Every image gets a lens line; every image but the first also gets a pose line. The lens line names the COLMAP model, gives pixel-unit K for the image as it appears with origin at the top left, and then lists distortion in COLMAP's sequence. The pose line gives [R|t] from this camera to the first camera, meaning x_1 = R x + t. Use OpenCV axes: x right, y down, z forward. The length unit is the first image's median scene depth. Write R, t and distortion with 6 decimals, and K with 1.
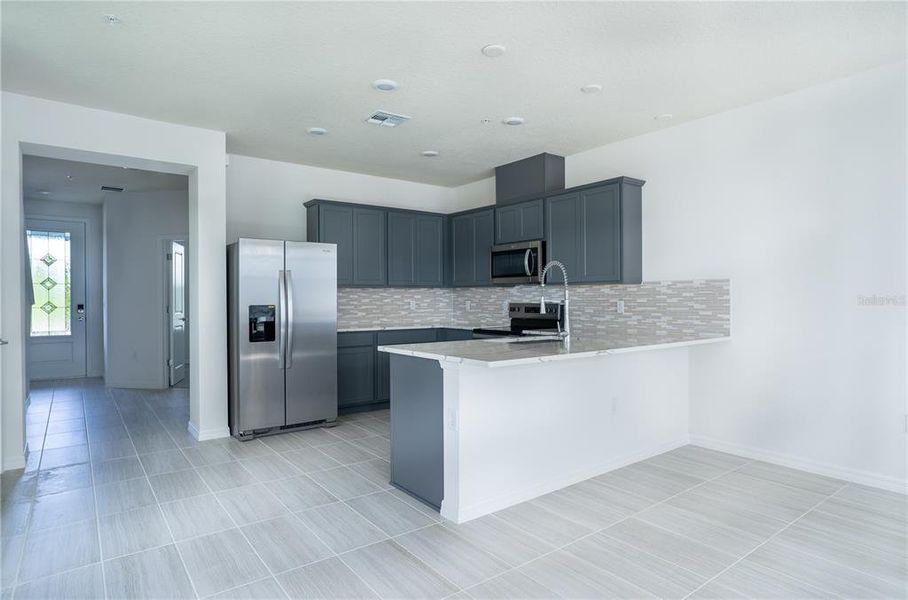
lens RADIAL K [[489.8, 0, 454.0], [0, 489.8, 300.0], [0, 0, 1]] dist [-0.000057, 0.000007]
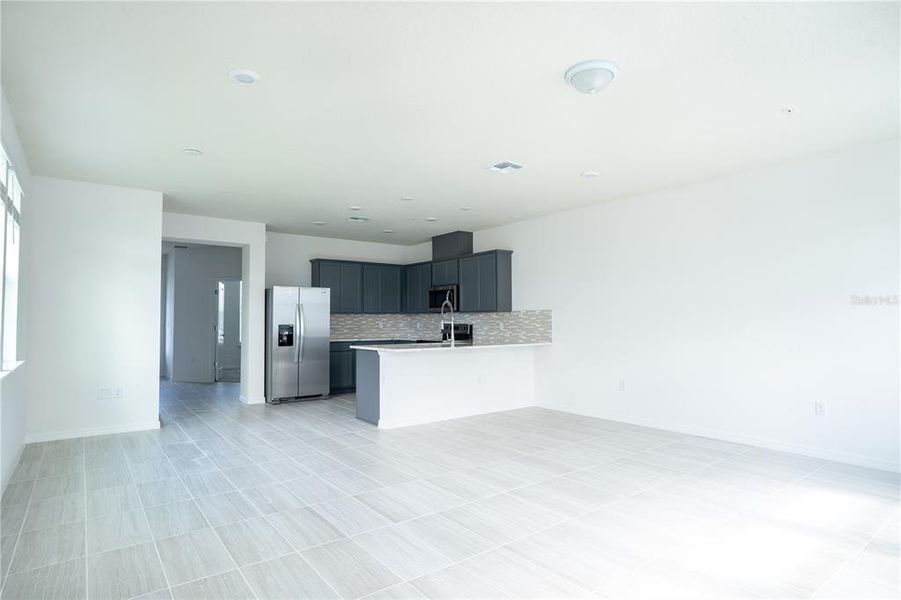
lens RADIAL K [[503.0, 0, 450.5], [0, 503.0, 300.0], [0, 0, 1]] dist [-0.002619, -0.000142]
pose [[0.999965, -0.000096, -0.008412, 0.174479], [-0.000277, 0.999020, -0.044250, 0.001596], [0.008408, 0.044251, 0.998985, -0.663142]]
